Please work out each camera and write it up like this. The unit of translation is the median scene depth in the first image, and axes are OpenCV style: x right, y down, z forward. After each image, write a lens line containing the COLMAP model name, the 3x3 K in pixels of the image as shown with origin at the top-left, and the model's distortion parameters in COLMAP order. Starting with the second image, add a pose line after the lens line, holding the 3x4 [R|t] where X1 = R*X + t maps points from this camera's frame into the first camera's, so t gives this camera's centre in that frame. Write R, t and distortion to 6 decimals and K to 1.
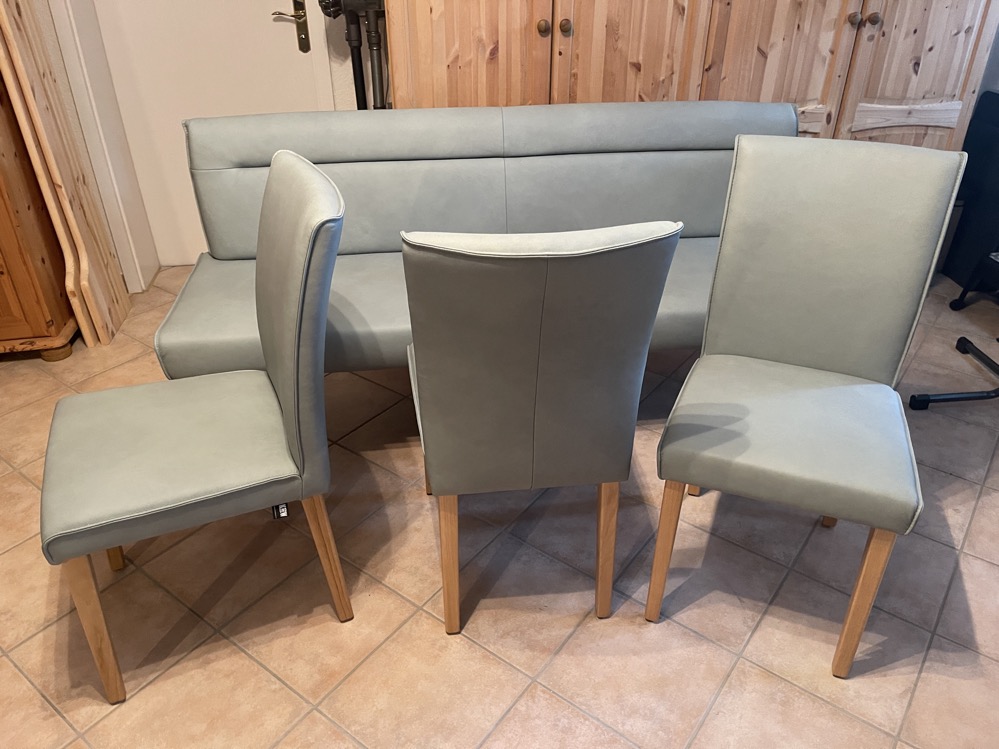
lens RADIAL K [[759.2, 0, 499.5], [0, 759.2, 374.5], [0, 0, 1]] dist [0.004278, 0.000809]
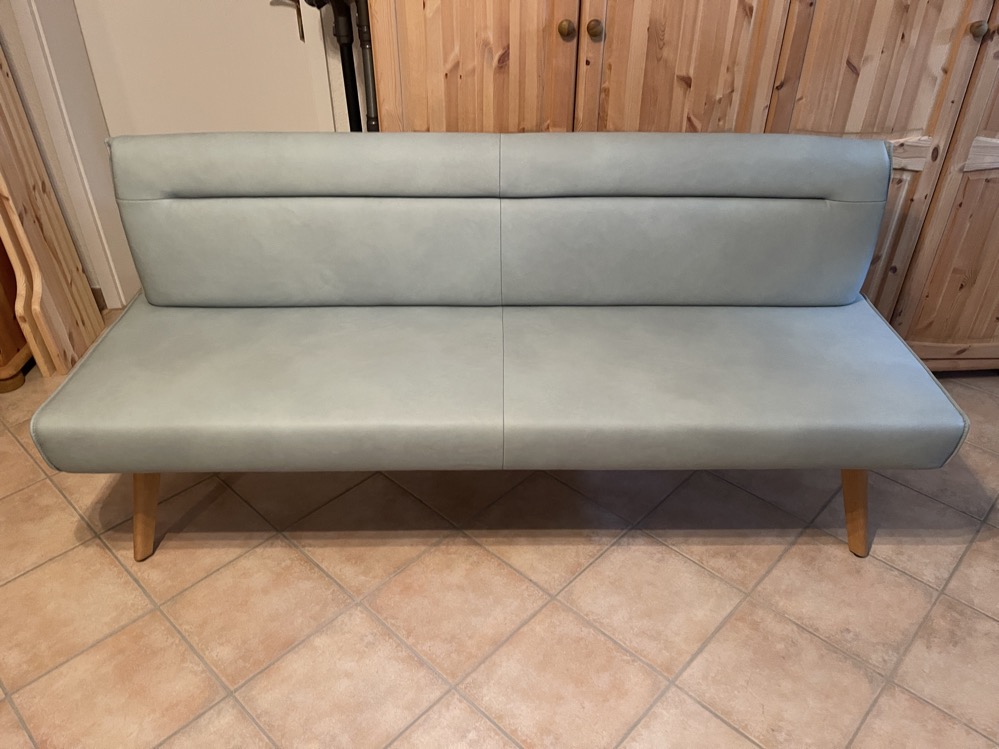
lens RADIAL K [[752.5, 0, 511.6], [0, 752.5, 378.7], [0, 0, 1]] dist [0.033190, -0.057603]
pose [[0.994054, 0.066773, -0.086017, 0.089466], [-0.062901, 0.996914, 0.046964, -0.124655], [0.088887, -0.041274, 0.995186, 0.193426]]
